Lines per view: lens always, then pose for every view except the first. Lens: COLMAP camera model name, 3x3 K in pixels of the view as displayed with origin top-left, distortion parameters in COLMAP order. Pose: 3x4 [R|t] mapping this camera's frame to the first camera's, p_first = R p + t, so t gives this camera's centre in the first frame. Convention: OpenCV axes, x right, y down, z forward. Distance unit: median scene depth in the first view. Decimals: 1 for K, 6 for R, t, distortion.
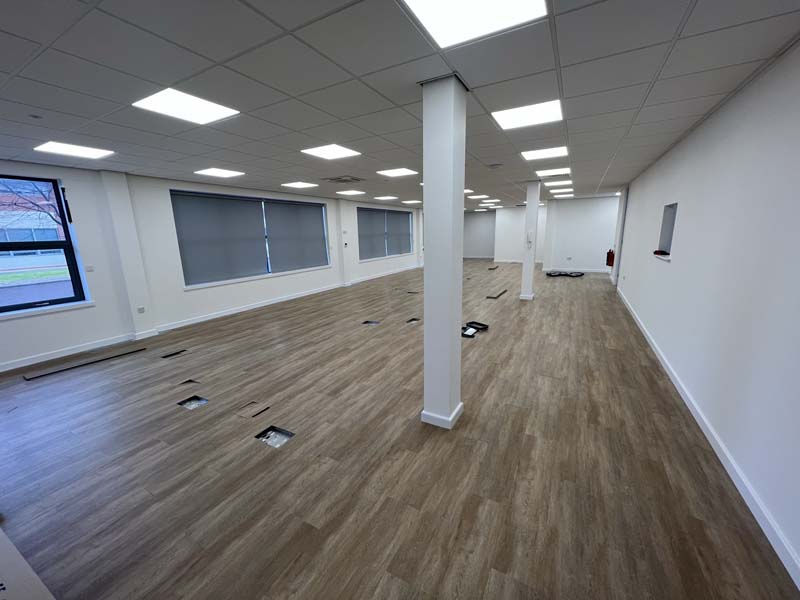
lens RADIAL K [[321.6, 0, 396.6], [0, 321.6, 305.8], [0, 0, 1]] dist [-0.003287, 0.000108]
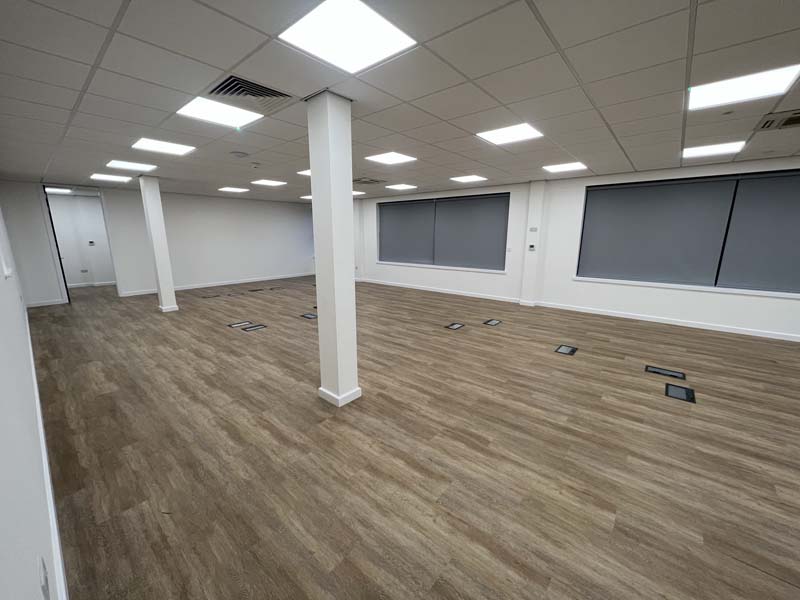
lens RADIAL K [[321.6, 0, 395.6], [0, 321.6, 294.7], [0, 0, 1]] dist [-0.003287, 0.000108]
pose [[-0.208283, 0.207767, -0.955746, 0.905368], [-0.213130, 0.944053, 0.251672, -0.315966], [0.954565, 0.256117, -0.152349, 1.309395]]
